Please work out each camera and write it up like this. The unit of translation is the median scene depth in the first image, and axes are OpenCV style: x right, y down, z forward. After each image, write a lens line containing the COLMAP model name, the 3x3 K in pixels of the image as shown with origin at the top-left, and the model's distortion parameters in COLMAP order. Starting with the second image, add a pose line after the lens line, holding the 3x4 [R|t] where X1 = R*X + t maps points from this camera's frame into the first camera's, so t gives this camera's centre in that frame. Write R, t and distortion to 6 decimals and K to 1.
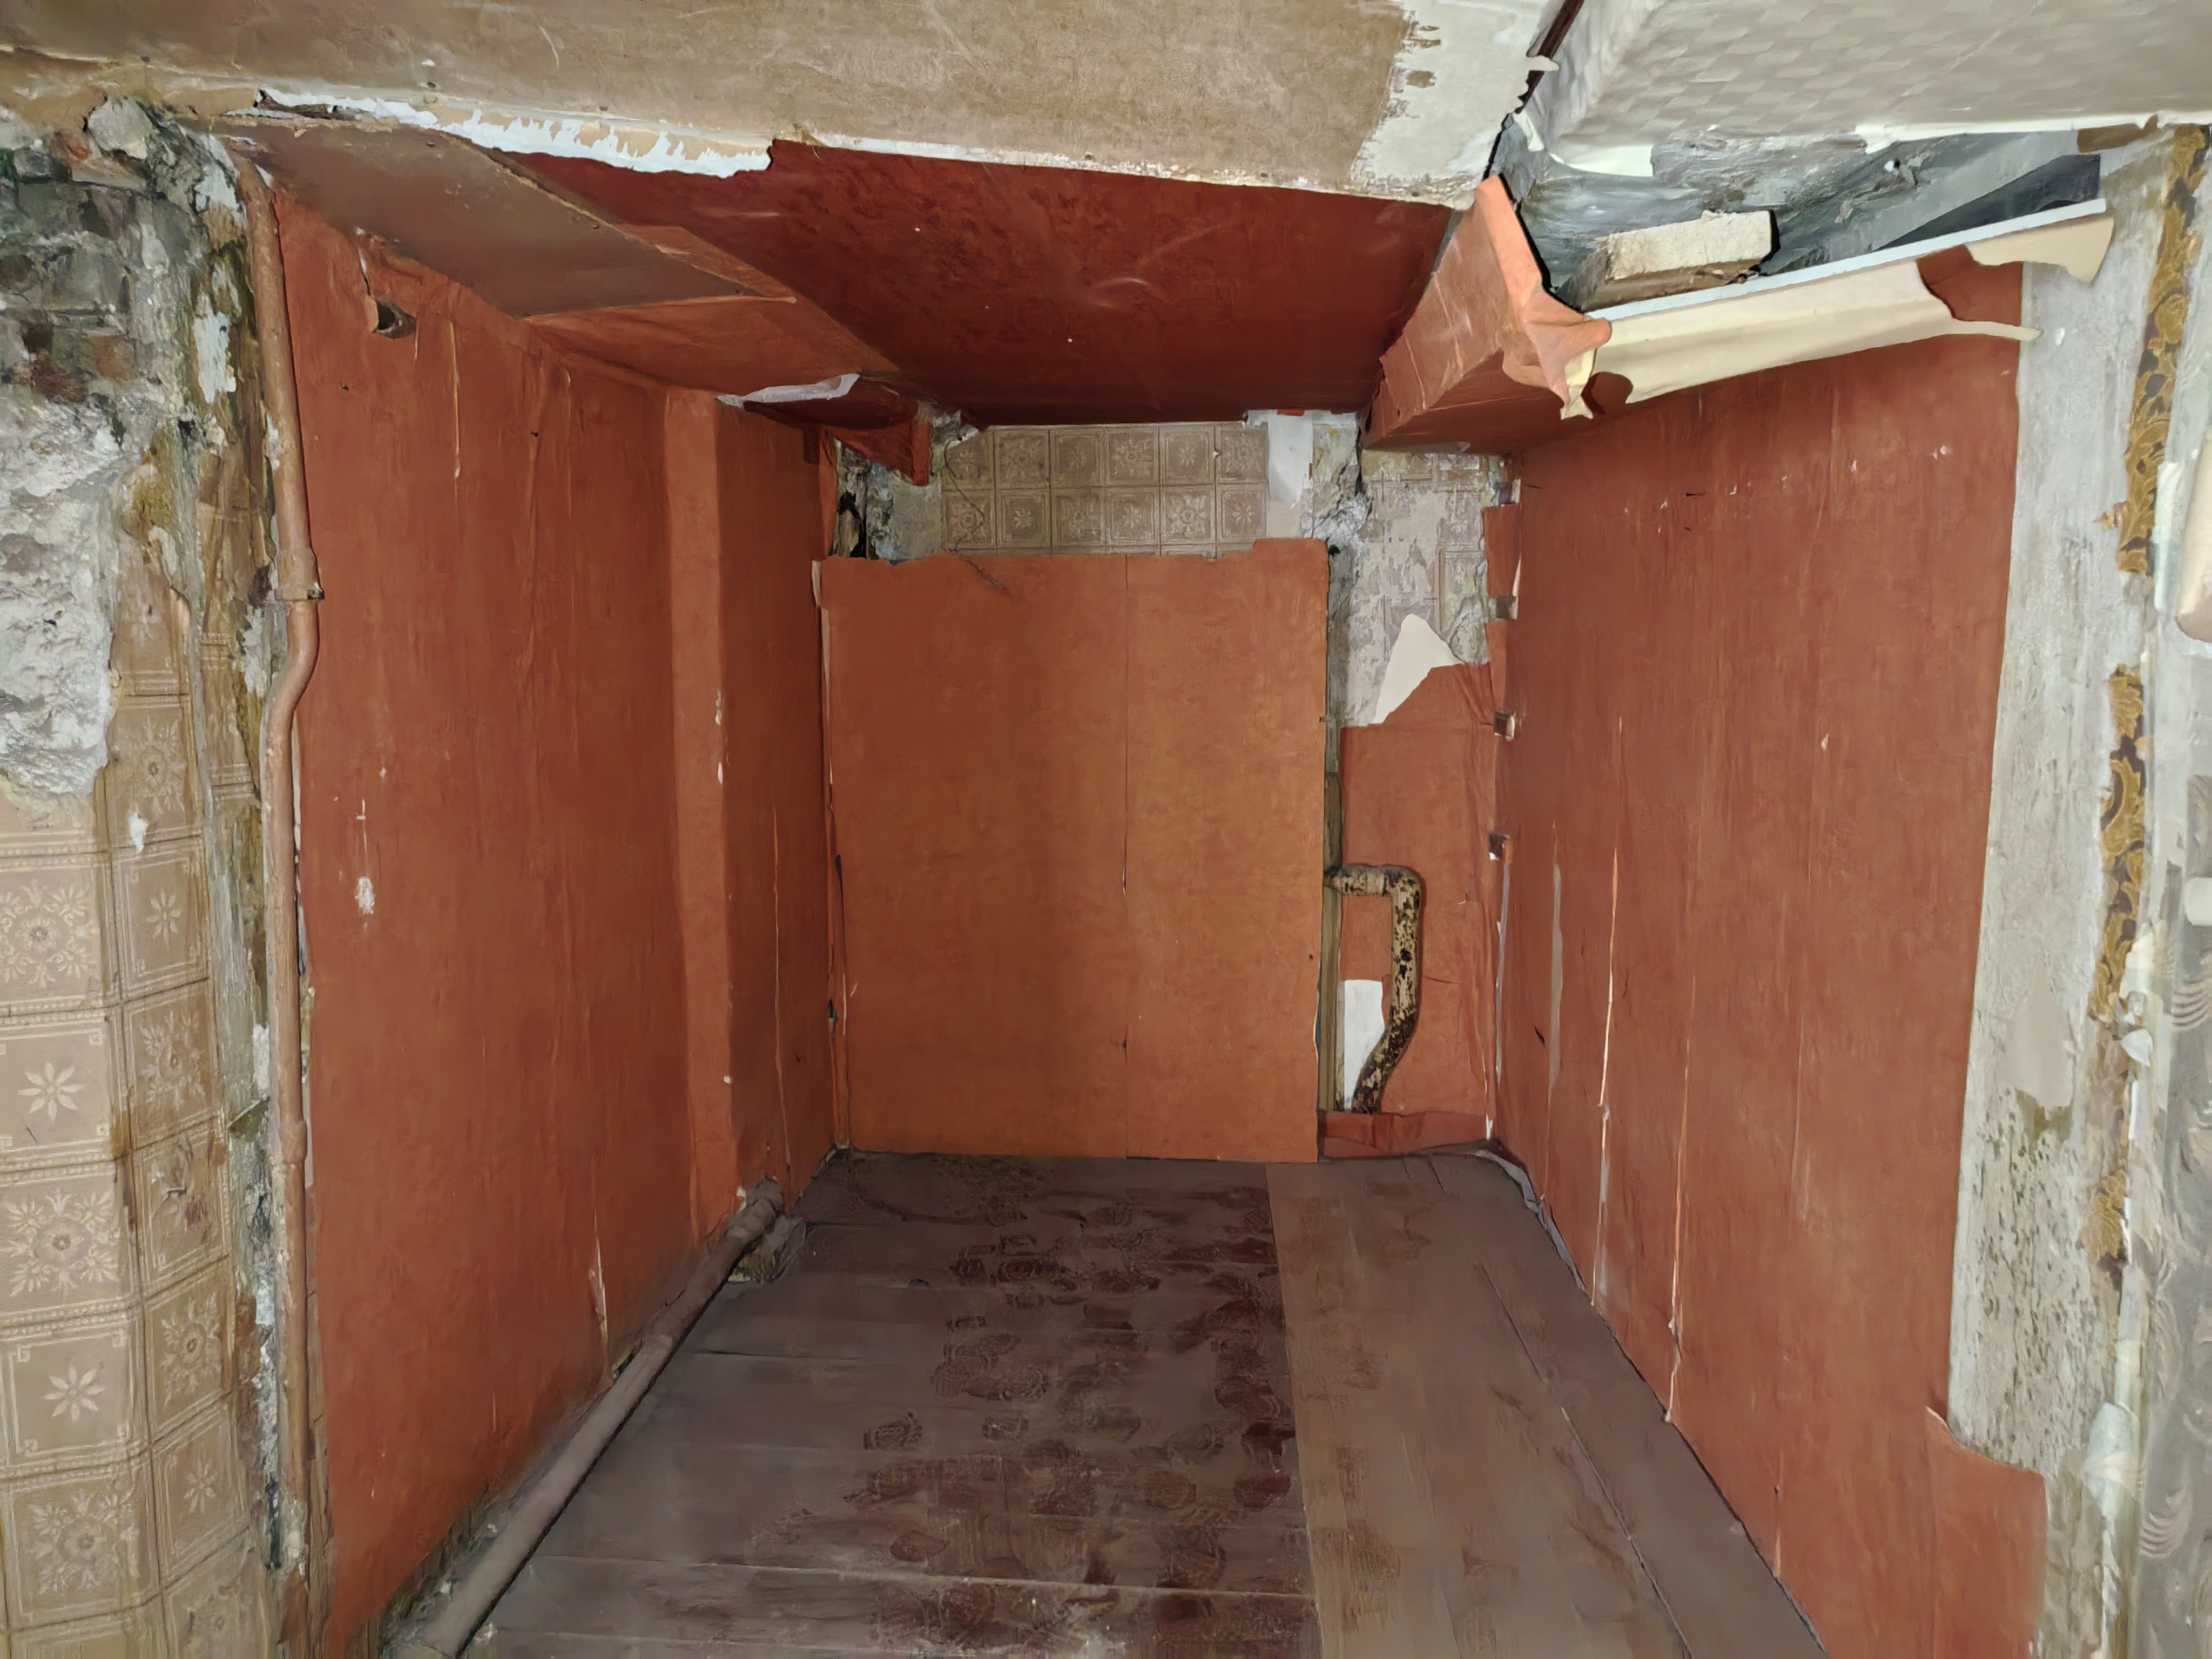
lens RADIAL K [[1722.1, 0, 1112.3], [0, 1722.1, 821.8], [0, 0, 1]] dist [0.009372, -0.000510]
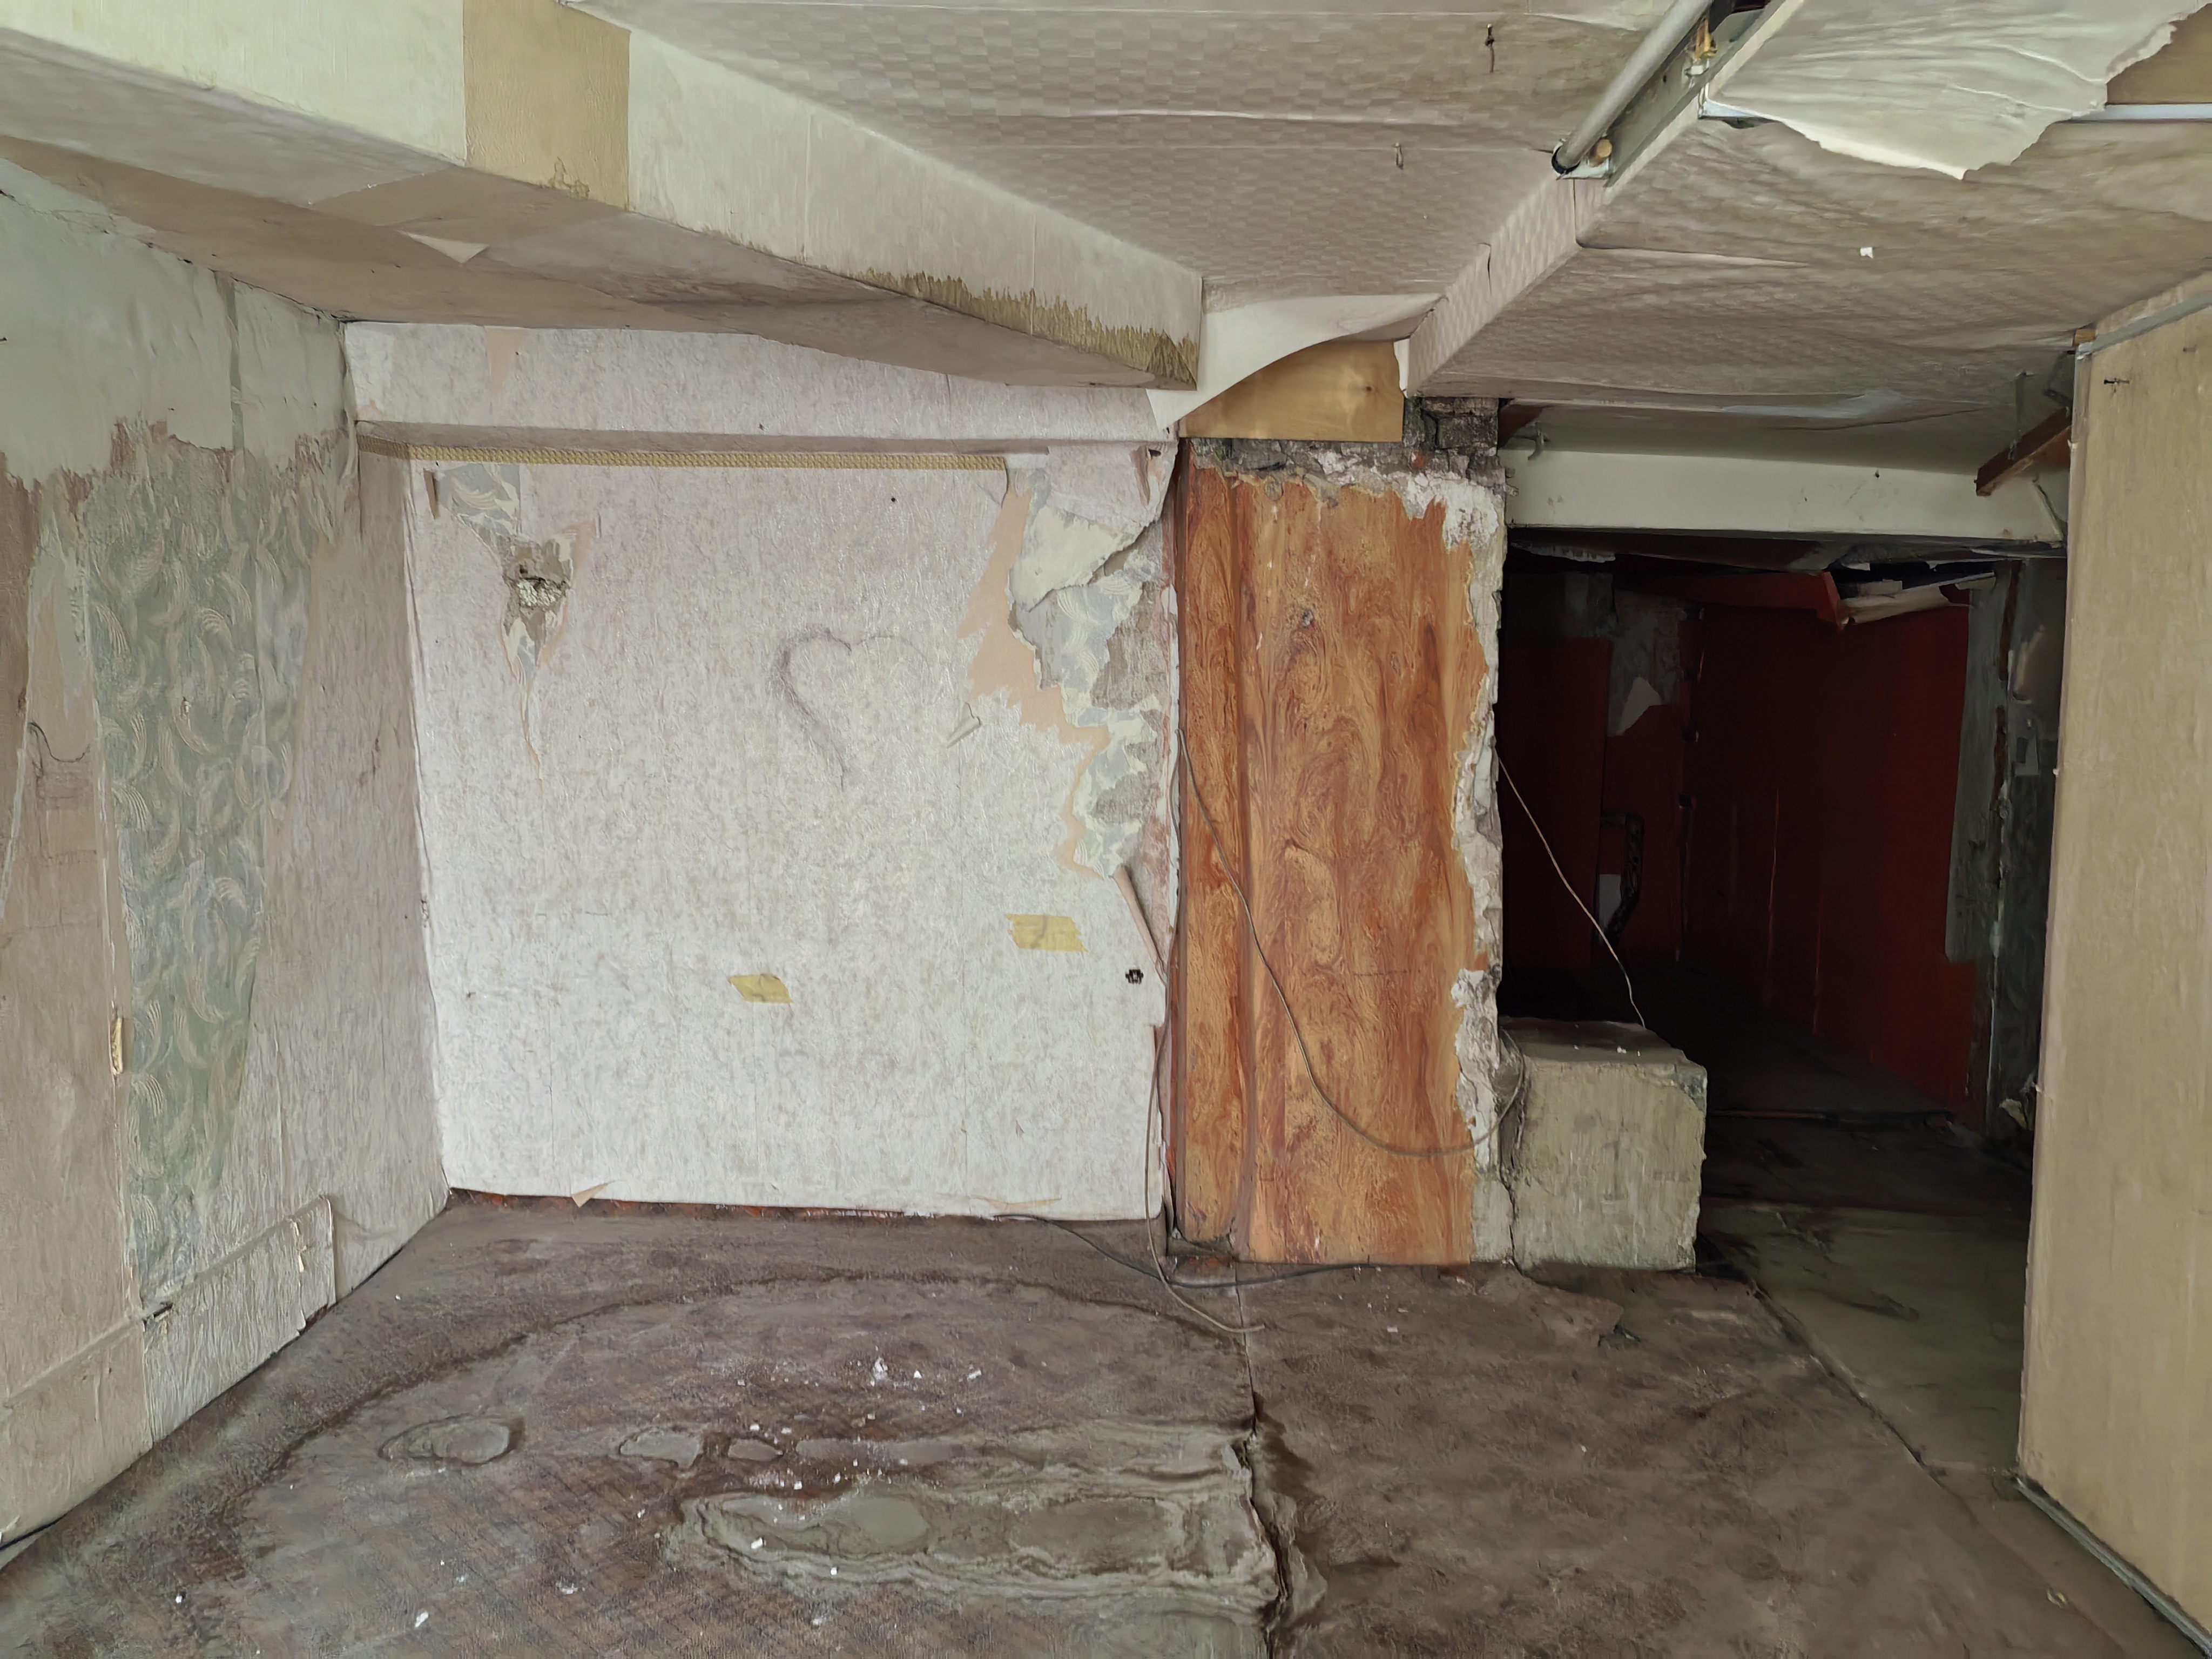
lens RADIAL K [[1722.1, 0, 1100.3], [0, 1722.1, 834.6], [0, 0, 1]] dist [0.009372, -0.000510]
pose [[0.999523, 0.005927, 0.030298, -1.212921], [-0.005508, 0.999888, -0.013906, 0.206966], [-0.030377, 0.013733, 0.999444, -2.206638]]
